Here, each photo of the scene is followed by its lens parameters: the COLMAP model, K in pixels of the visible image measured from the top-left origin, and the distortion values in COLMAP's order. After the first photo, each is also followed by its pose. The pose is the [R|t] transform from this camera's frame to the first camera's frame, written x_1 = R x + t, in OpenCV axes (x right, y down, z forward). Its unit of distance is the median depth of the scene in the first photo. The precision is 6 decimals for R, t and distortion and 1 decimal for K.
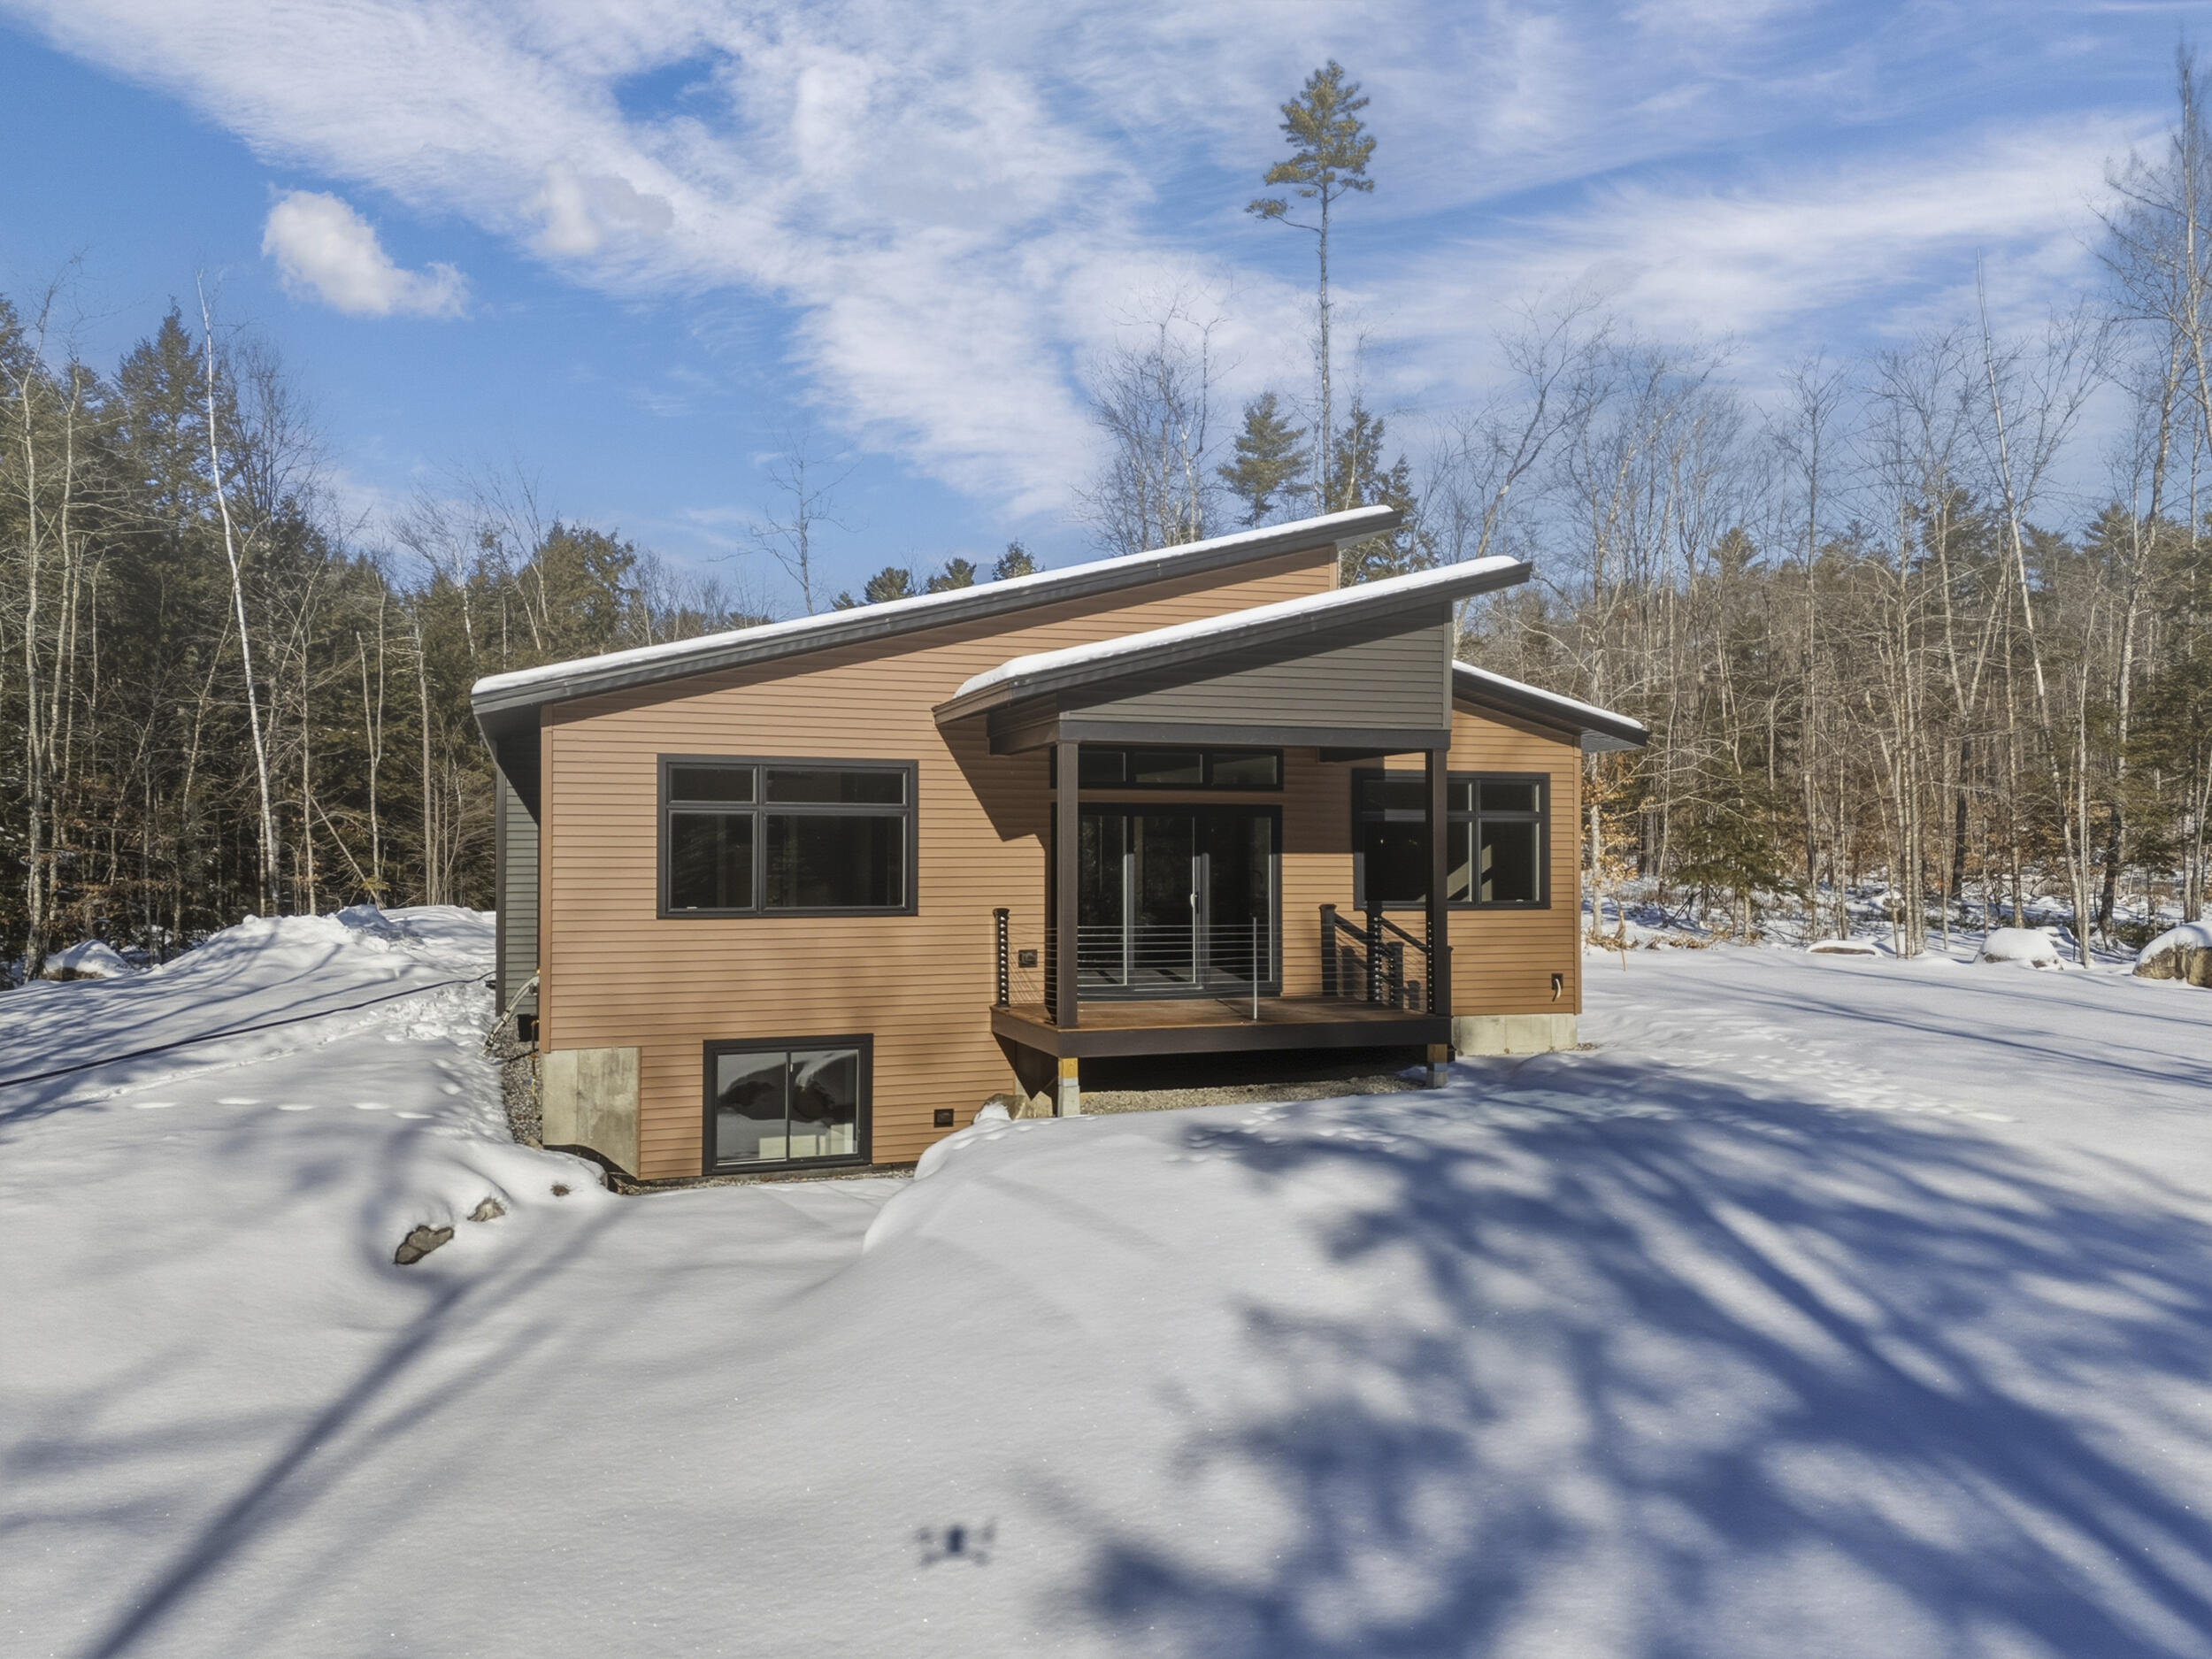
lens RADIAL K [[1619.1, 0, 1098.4], [0, 1619.1, 829.8], [0, 0, 1]] dist [0.086491, -0.091866]
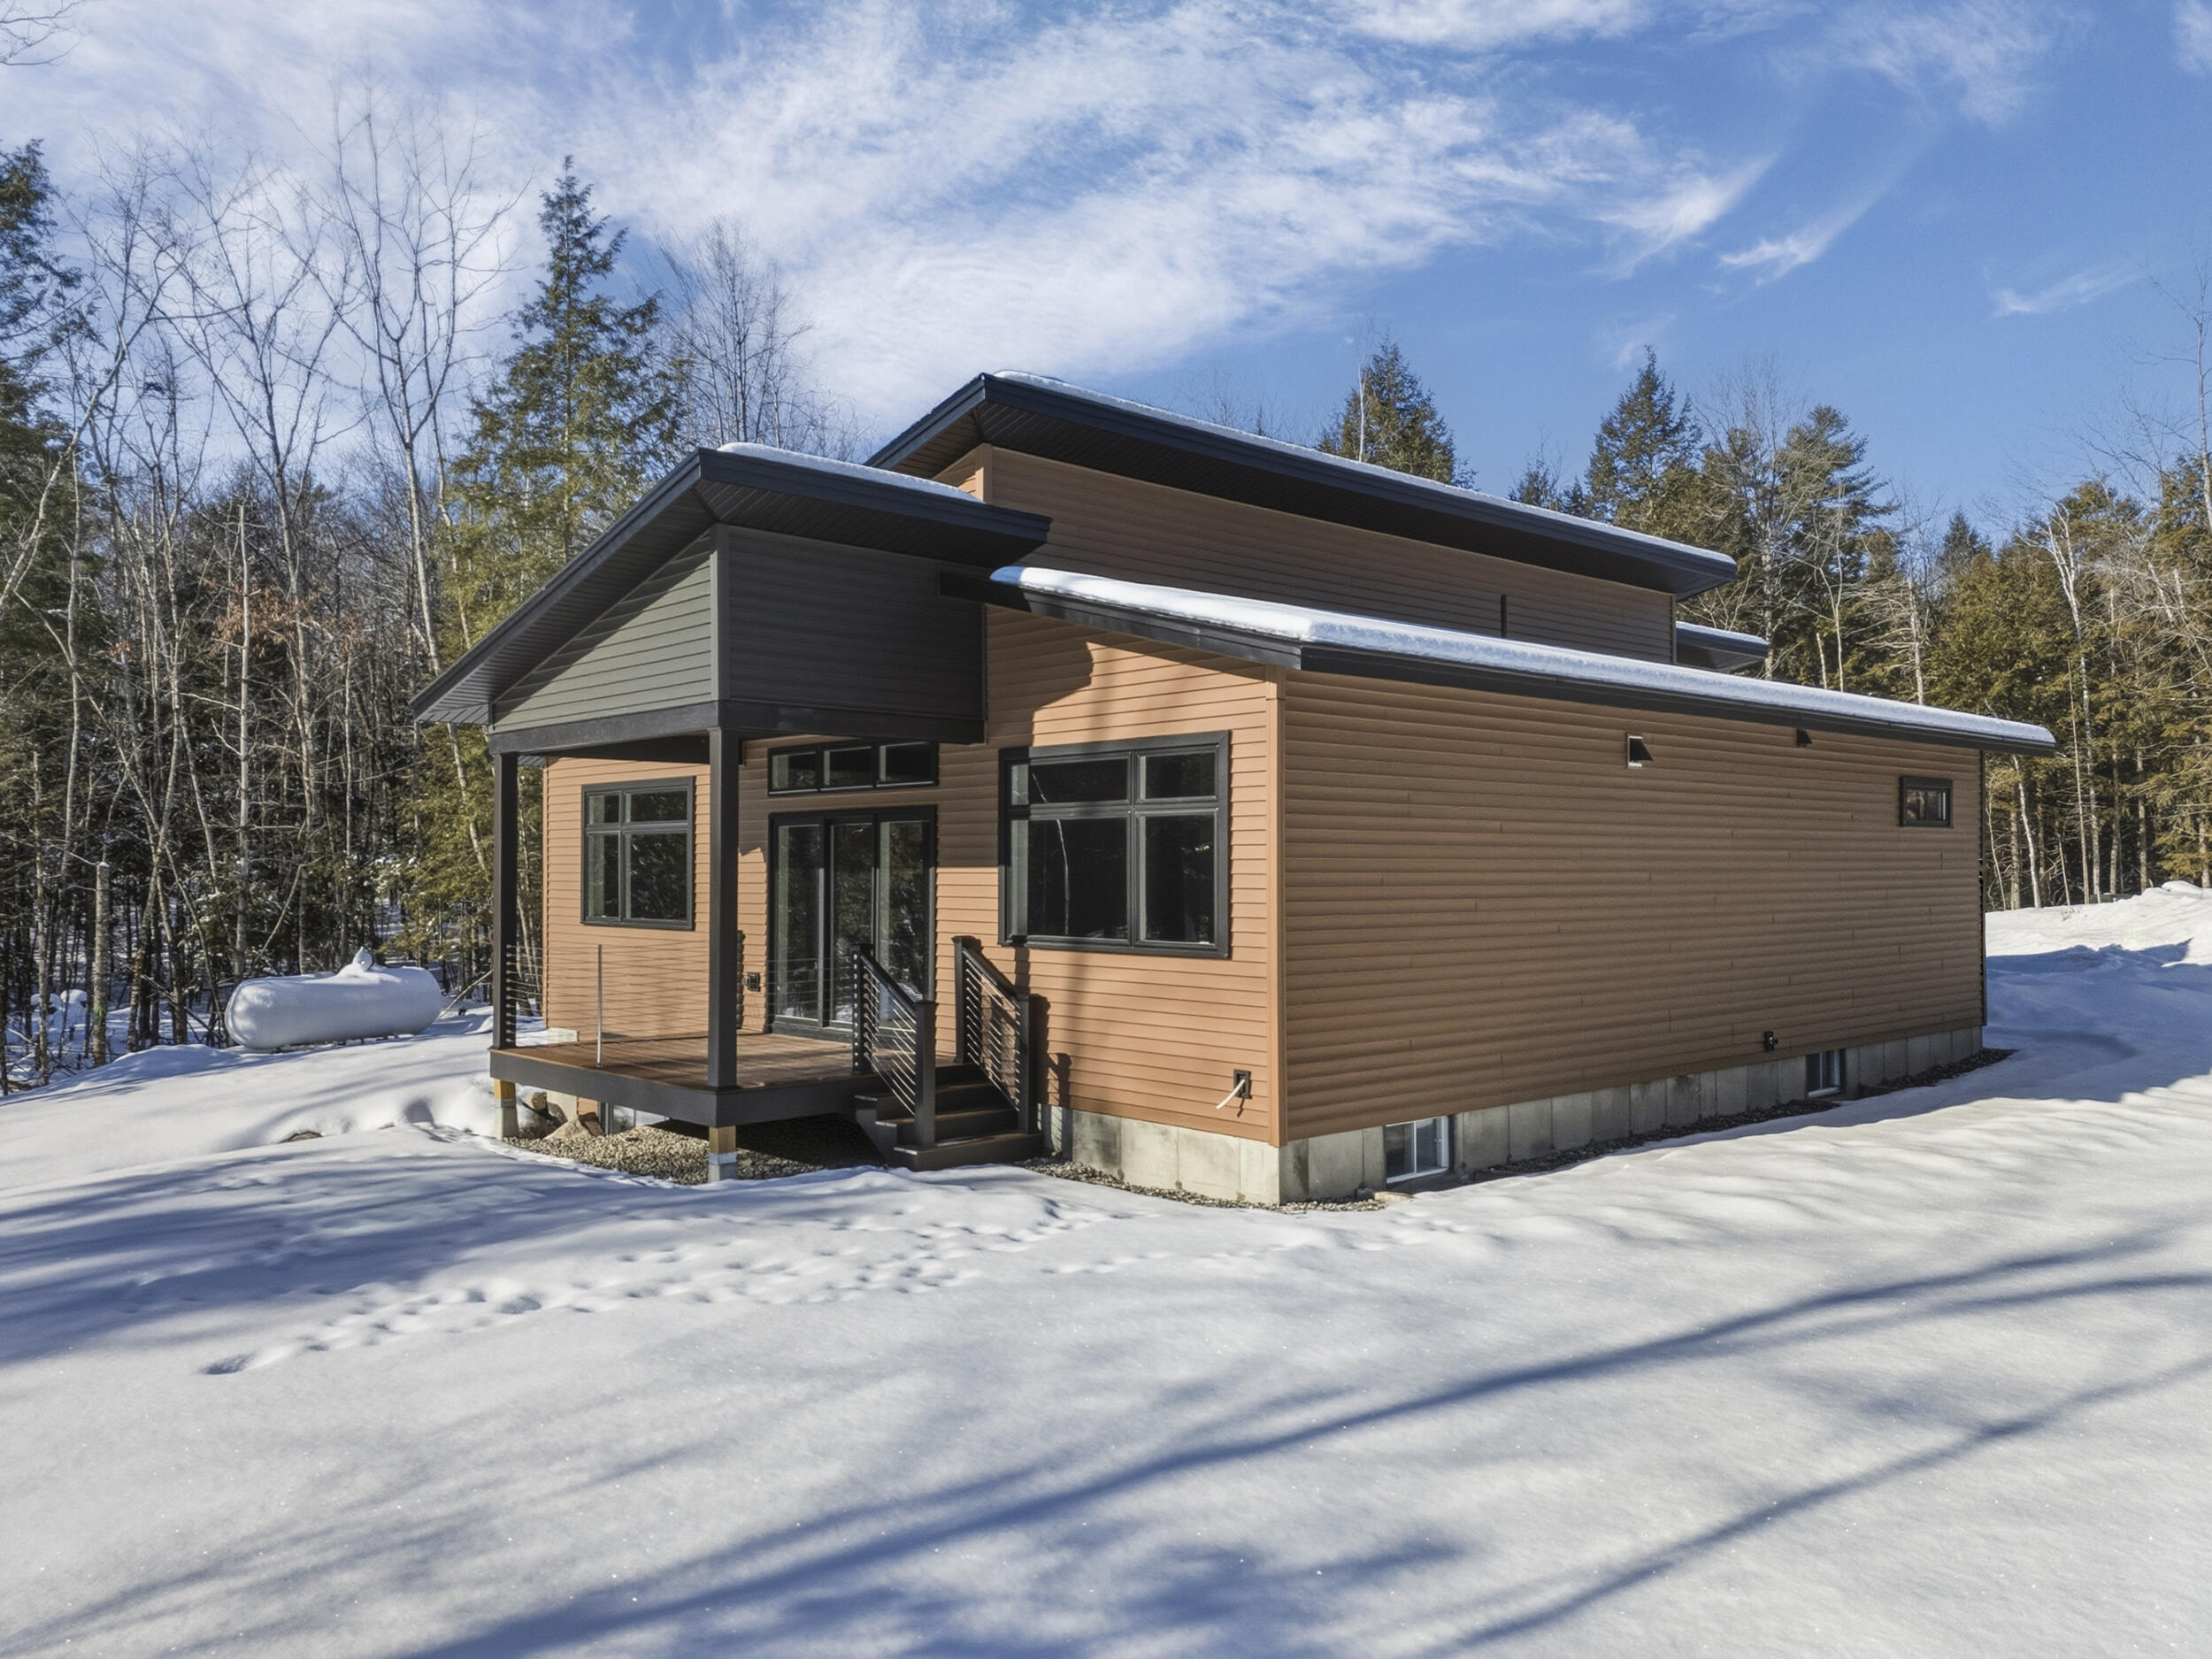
lens RADIAL K [[1619.1, 0, 1098.4], [0, 1619.1, 829.8], [0, 0, 1]] dist [0.086491, -0.091866]
pose [[0.399725, -0.023350, -0.916338, 0.847783], [0.017878, 0.999684, -0.017675, 0.011747], [0.916461, -0.009317, 0.400016, 0.763801]]
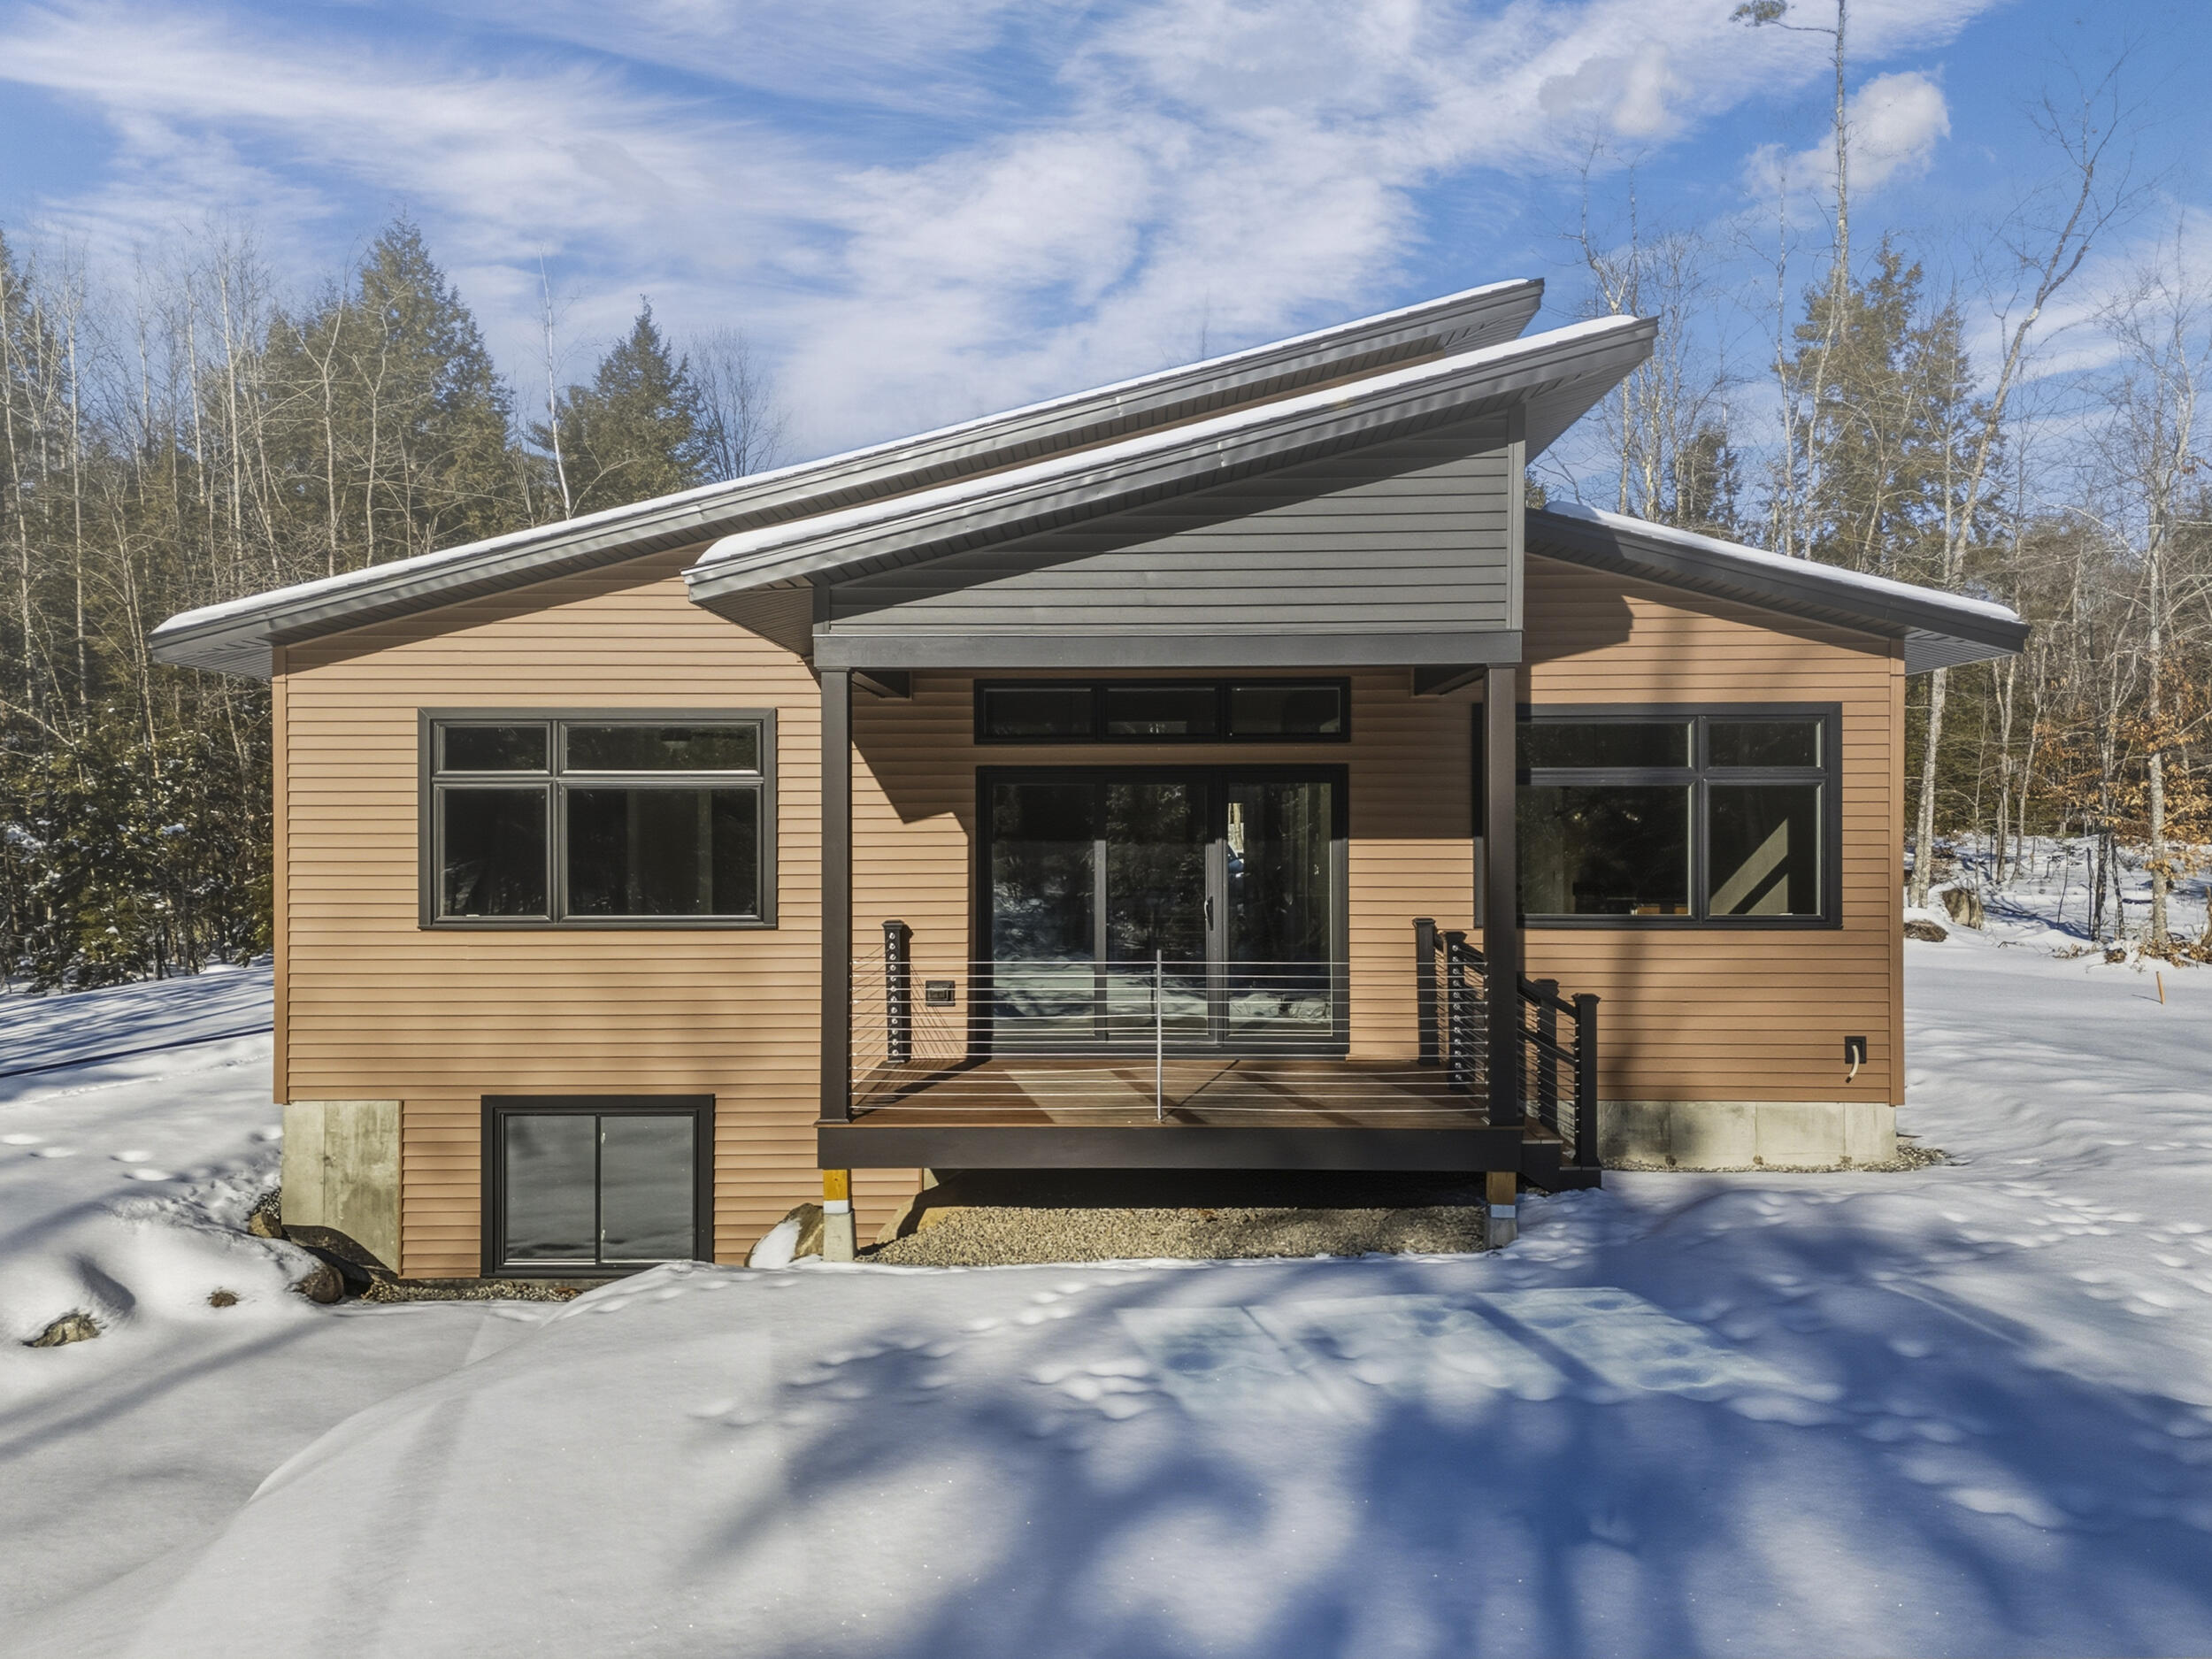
lens RADIAL K [[1619.1, 0, 1098.4], [0, 1619.1, 829.8], [0, 0, 1]] dist [0.086491, -0.091866]
pose [[0.936468, -0.001590, -0.350749, 0.247118], [0.009507, 0.999737, 0.020852, -0.003449], [0.350623, -0.022862, 0.936237, 0.359011]]
